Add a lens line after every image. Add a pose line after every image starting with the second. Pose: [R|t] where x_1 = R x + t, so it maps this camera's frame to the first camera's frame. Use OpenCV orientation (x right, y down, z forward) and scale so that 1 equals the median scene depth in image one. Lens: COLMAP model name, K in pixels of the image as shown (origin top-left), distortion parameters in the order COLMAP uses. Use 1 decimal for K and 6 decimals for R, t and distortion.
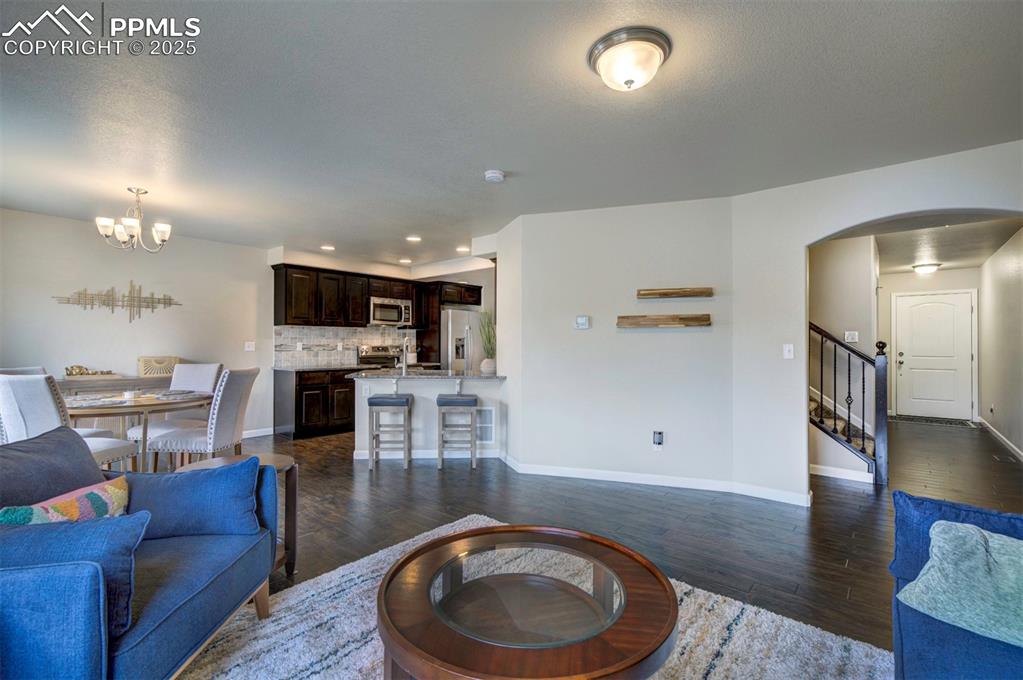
lens RADIAL K [[466.0, 0, 505.8], [0, 466.0, 344.4], [0, 0, 1]] dist [0.015270, 0.001702]
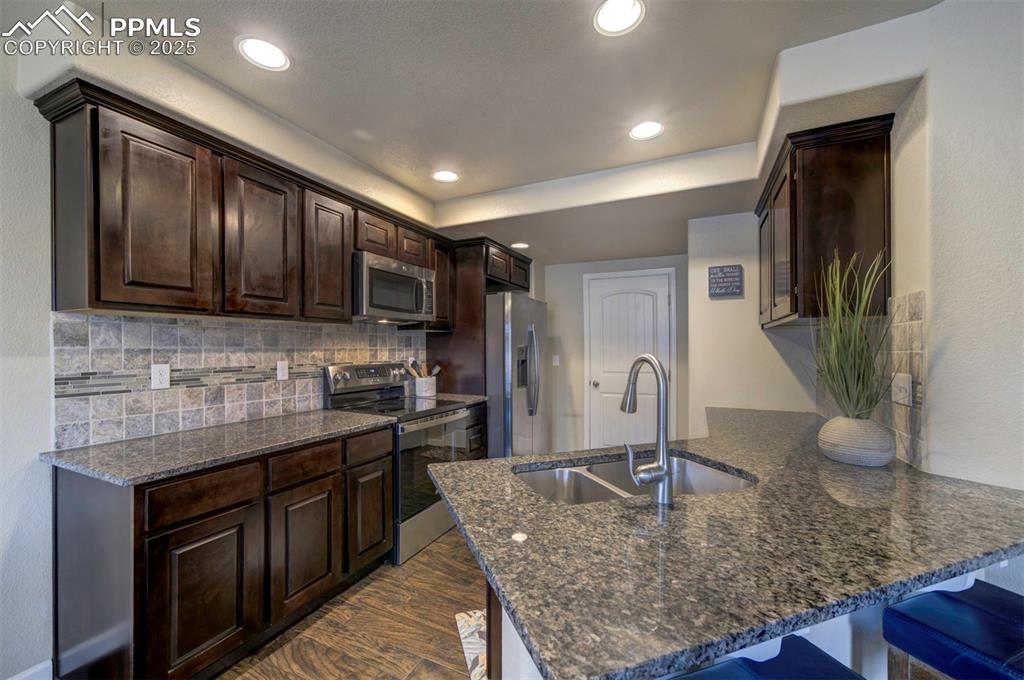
lens RADIAL K [[417.1, 0, 514.6], [0, 417.1, 341.6], [0, 0, 1]] dist [-0.009871, 0.002932]
pose [[0.963515, 0.006857, 0.267567, -0.259431], [-0.003690, 0.999917, -0.012337, -0.016390], [-0.267630, 0.010899, 0.963460, 0.604806]]
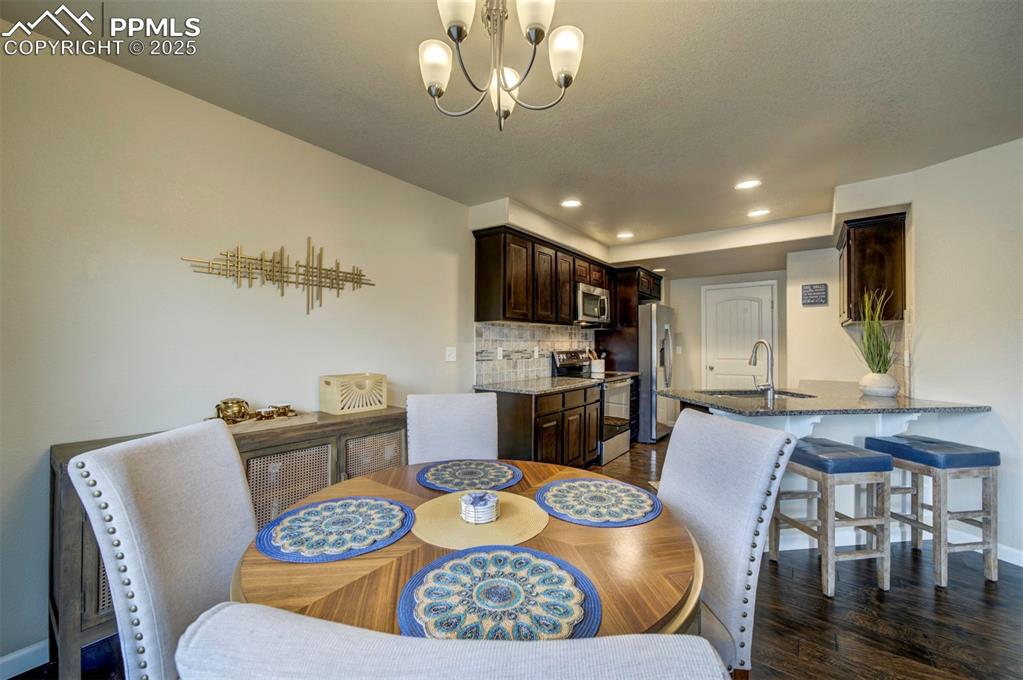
lens RADIAL K [[416.7, 0, 519.7], [0, 416.7, 342.7], [0, 0, 1]] dist [-0.009871, 0.002932]
pose [[0.996597, 0.002479, 0.082393, -0.434812], [-0.002462, 0.999997, -0.000308, -0.009960], [-0.082394, 0.000104, 0.996600, 0.366131]]
